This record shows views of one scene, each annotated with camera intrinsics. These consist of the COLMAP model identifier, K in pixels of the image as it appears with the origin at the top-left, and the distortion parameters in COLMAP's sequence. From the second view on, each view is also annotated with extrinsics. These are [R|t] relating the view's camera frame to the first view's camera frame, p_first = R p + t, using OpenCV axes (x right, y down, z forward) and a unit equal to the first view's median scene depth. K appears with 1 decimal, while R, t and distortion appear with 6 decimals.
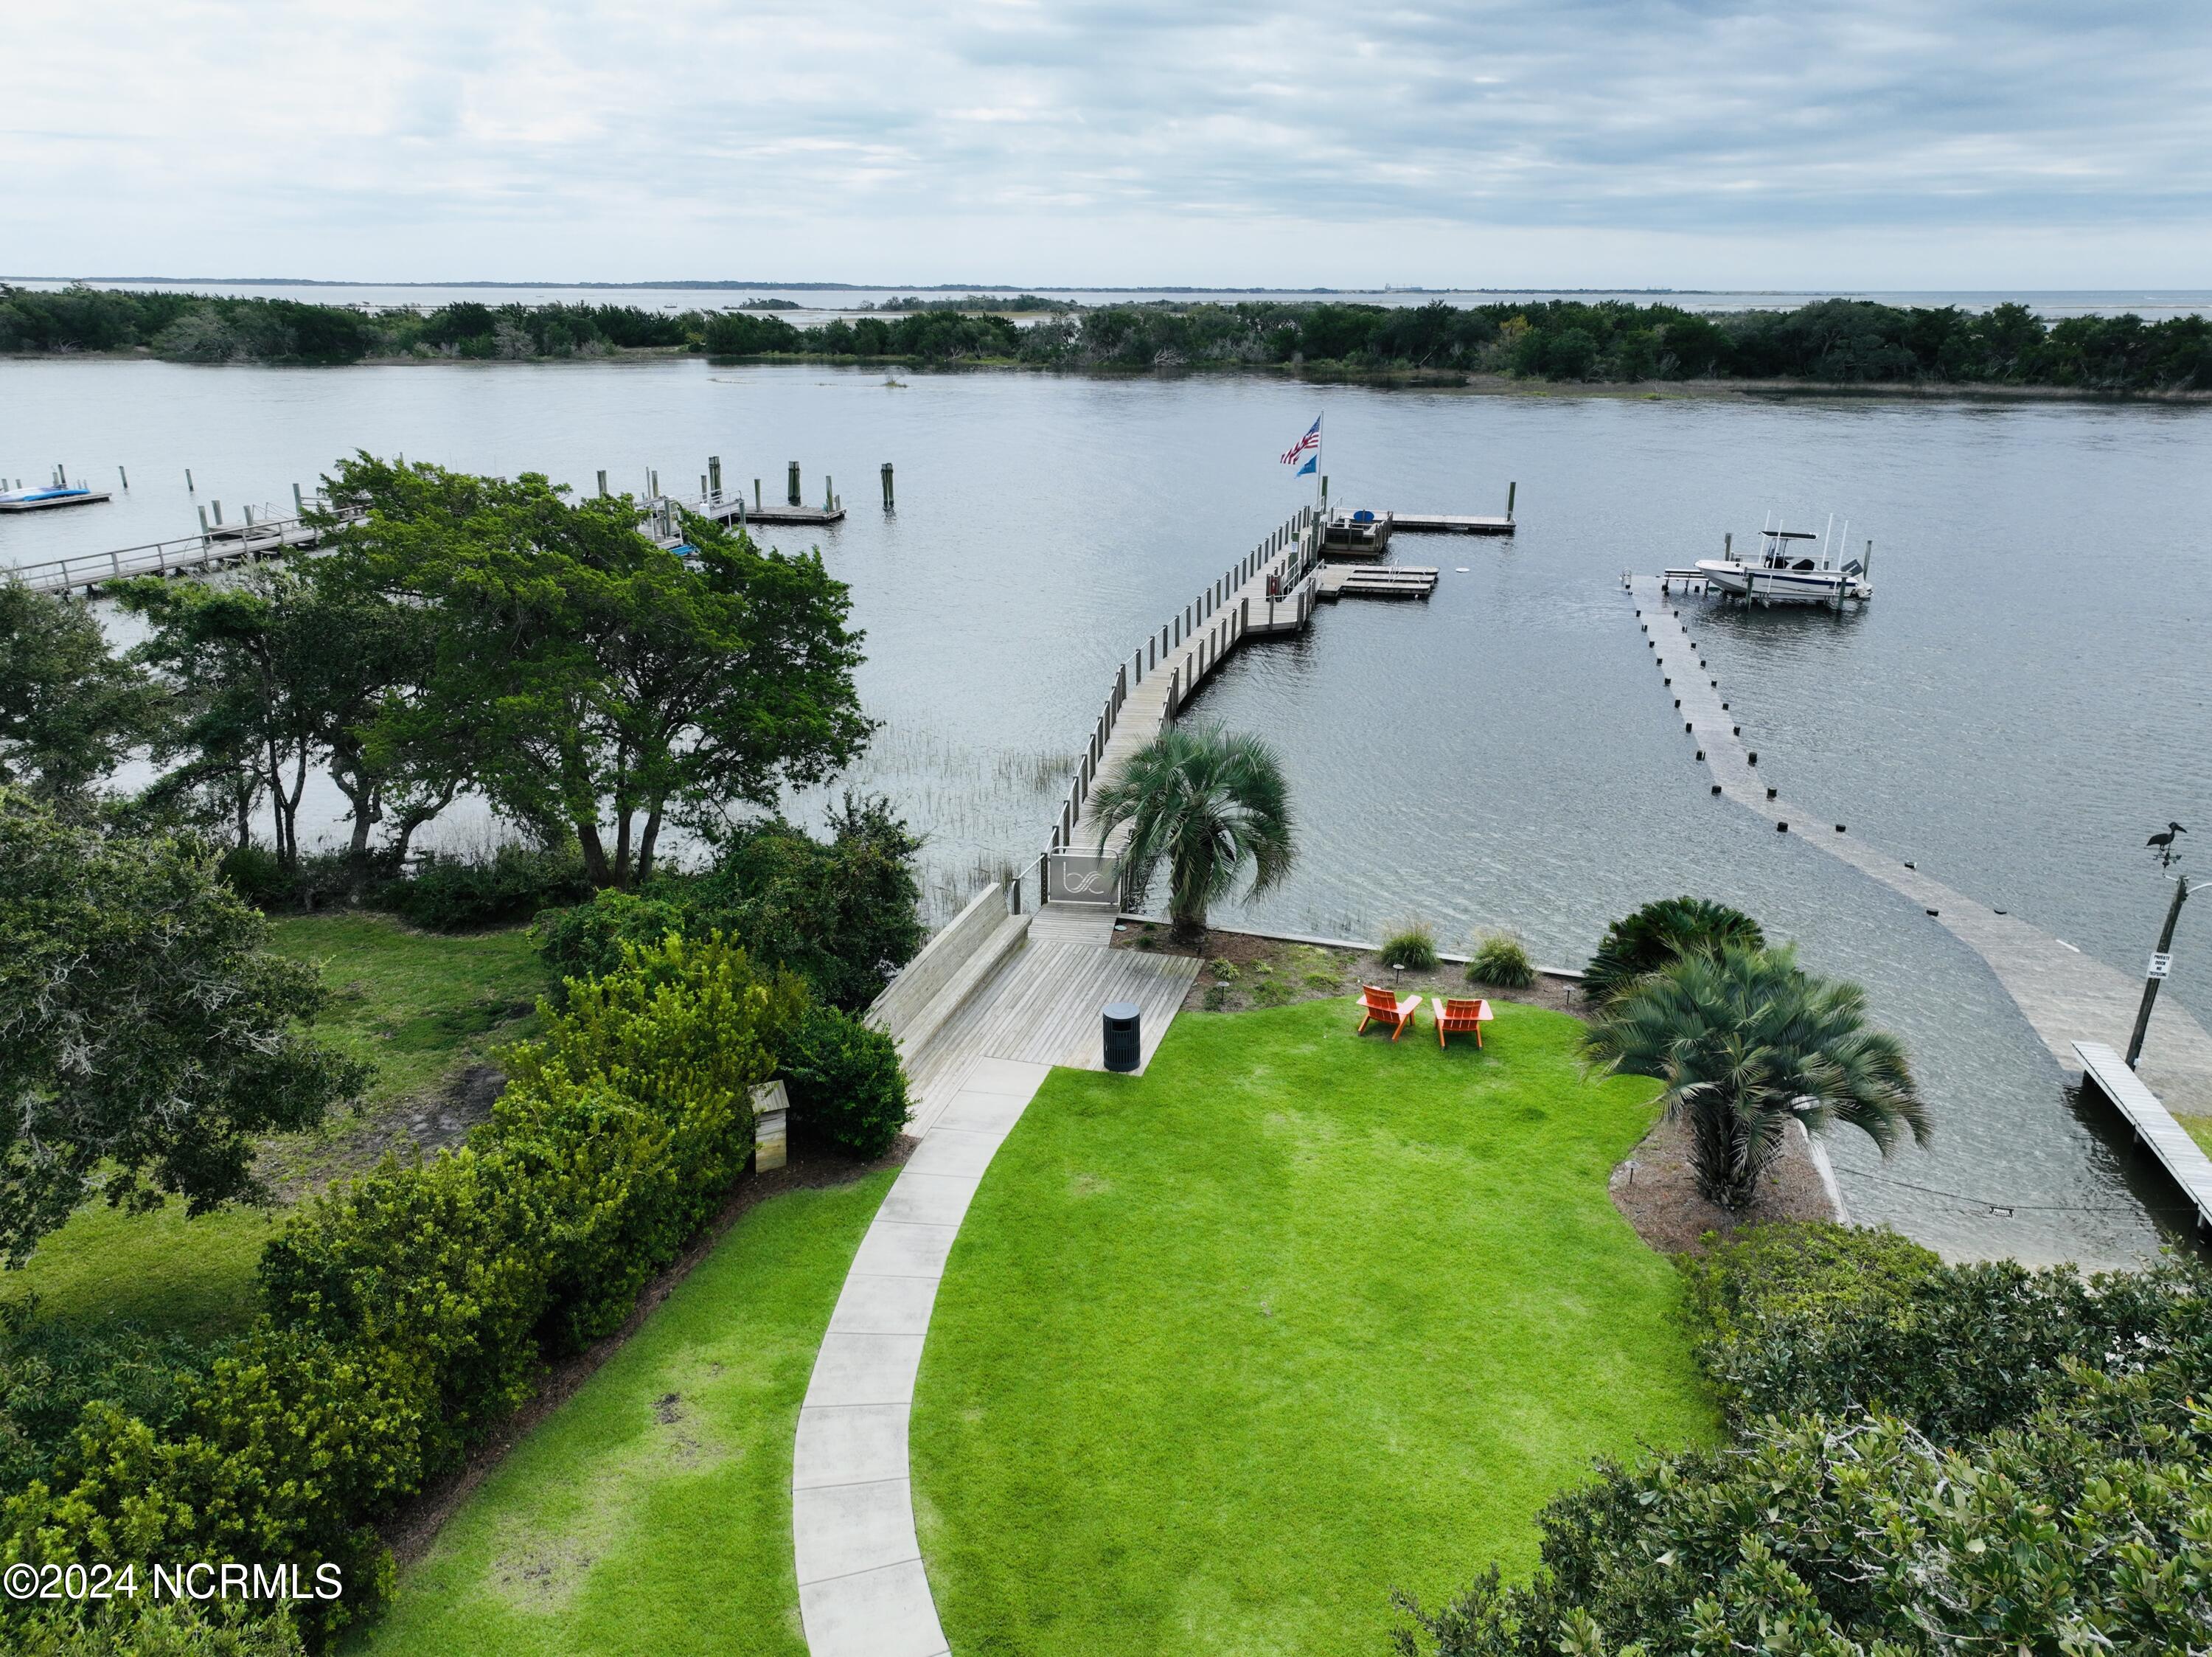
lens RADIAL K [[1547.7, 0, 1106.0], [0, 1547.7, 828.5], [0, 0, 1]] dist [0.001288, 0.011941]
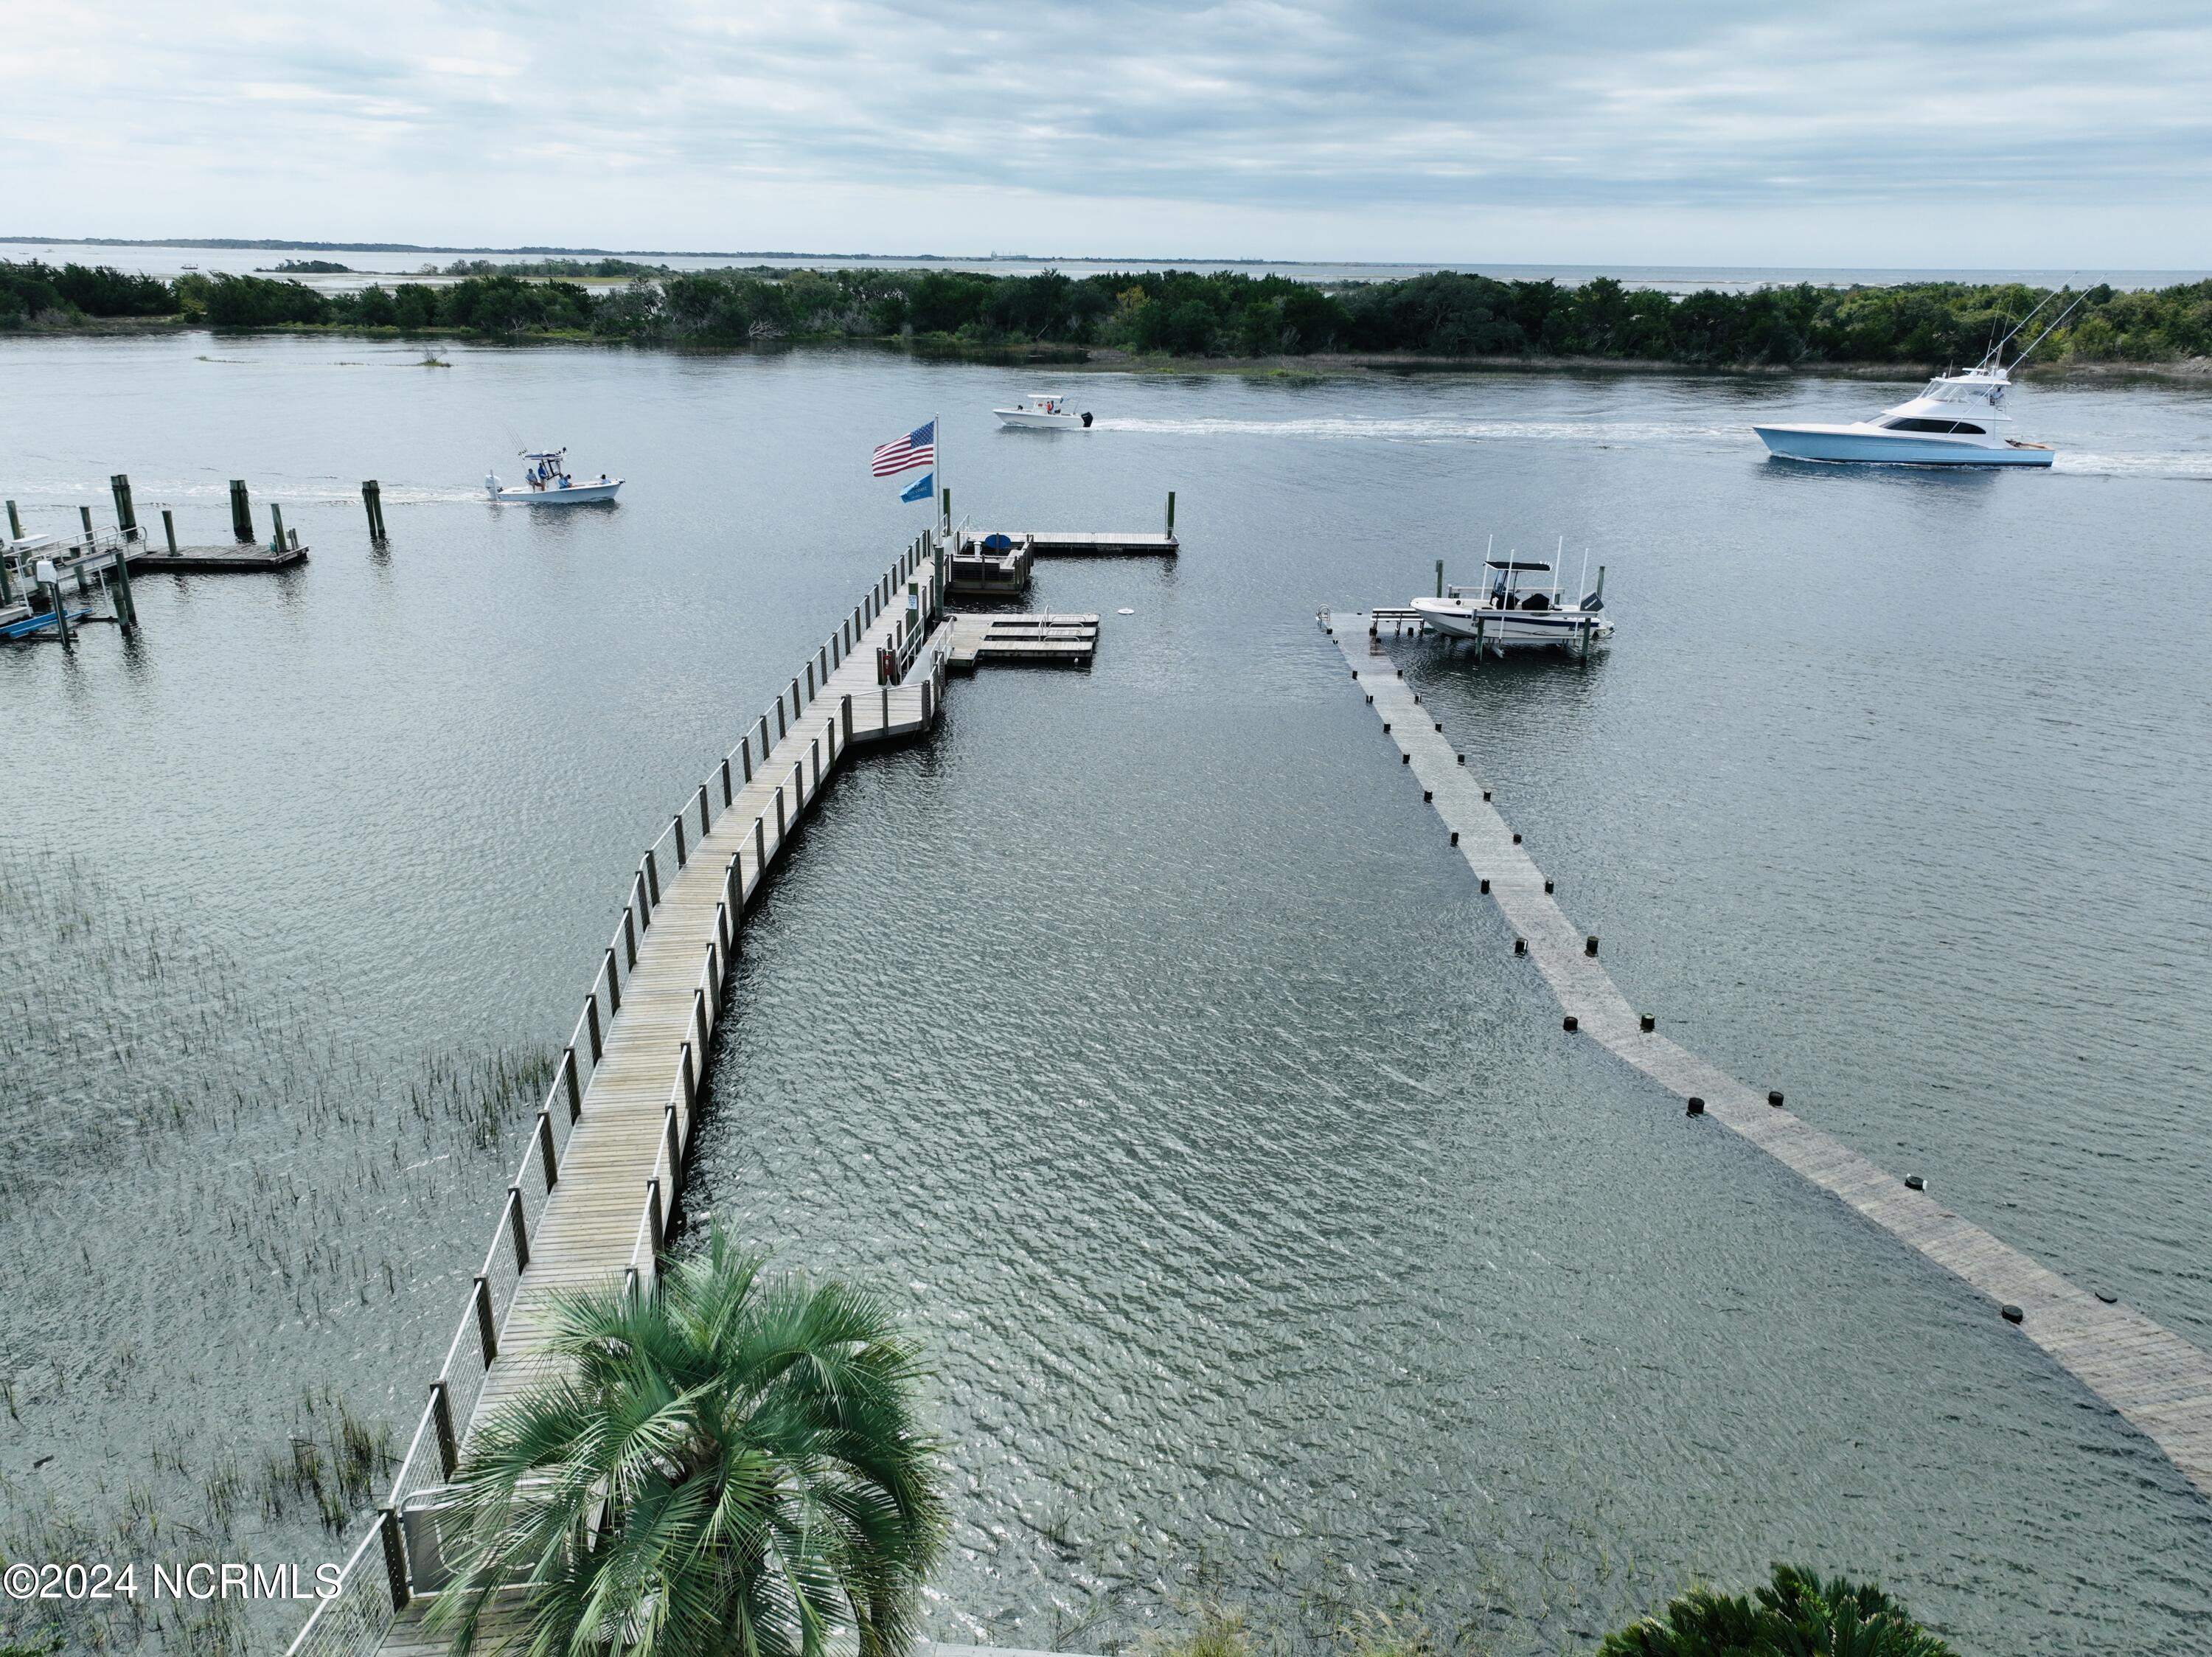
lens RADIAL K [[1547.7, 0, 1106.0], [0, 1547.7, 828.5], [0, 0, 1]] dist [0.001288, 0.011941]
pose [[0.971743, -0.073314, 0.224369, 0.031924], [0.069057, 0.997253, 0.026772, -0.074805], [-0.225715, -0.010522, 0.974137, 0.215643]]
